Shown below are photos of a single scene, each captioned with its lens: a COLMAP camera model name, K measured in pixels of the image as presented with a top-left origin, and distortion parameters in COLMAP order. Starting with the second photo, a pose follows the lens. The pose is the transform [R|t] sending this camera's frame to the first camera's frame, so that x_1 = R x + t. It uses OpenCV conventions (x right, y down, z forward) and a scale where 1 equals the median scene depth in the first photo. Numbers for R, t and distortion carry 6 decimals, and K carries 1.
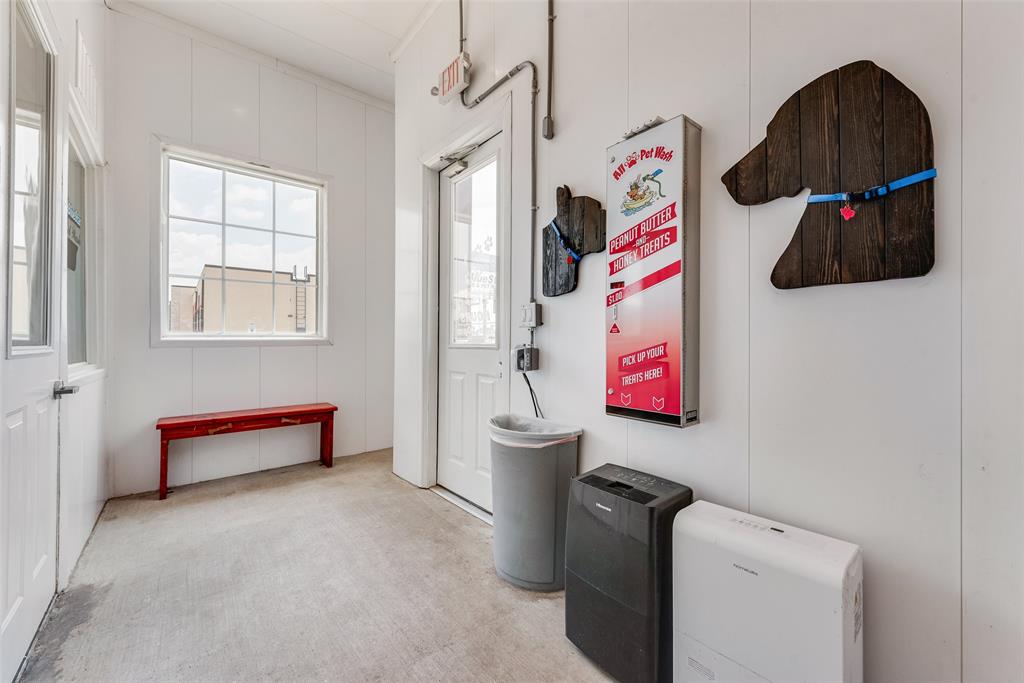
lens RADIAL K [[399.6, 0, 505.8], [0, 399.6, 332.1], [0, 0, 1]] dist [-0.001825, -0.000168]
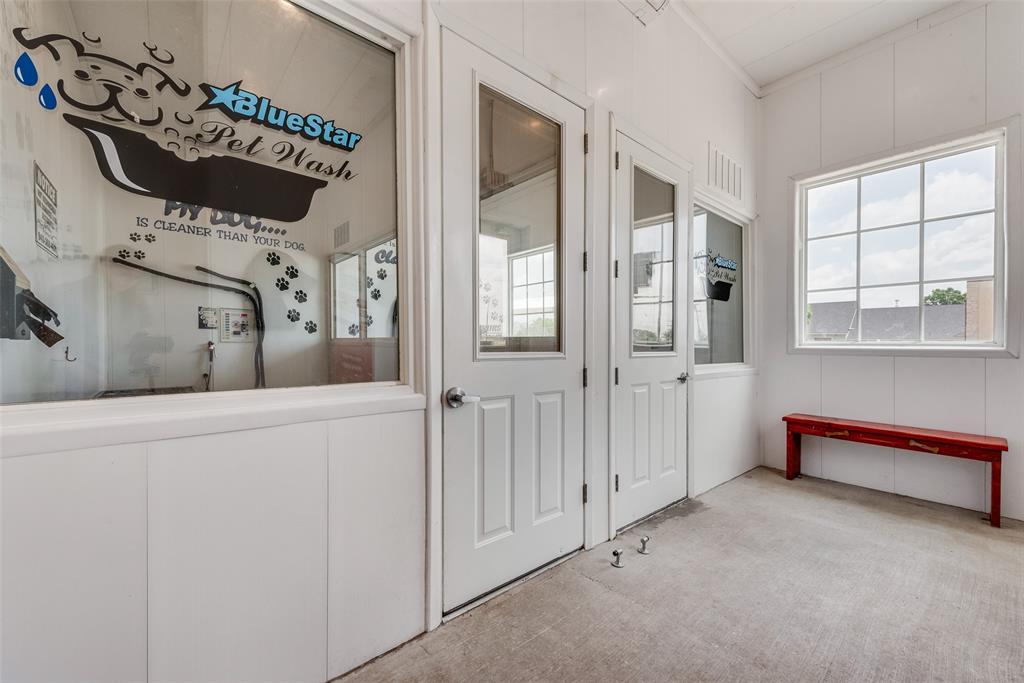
lens RADIAL K [[399.6, 0, 505.9], [0, 399.6, 344.7], [0, 0, 1]] dist [-0.001825, -0.000168]
pose [[0.011501, 0.011119, -0.999872, 0.327470], [0.011300, 0.999873, 0.011249, -0.013148], [0.999870, -0.011428, 0.011374, 0.129143]]
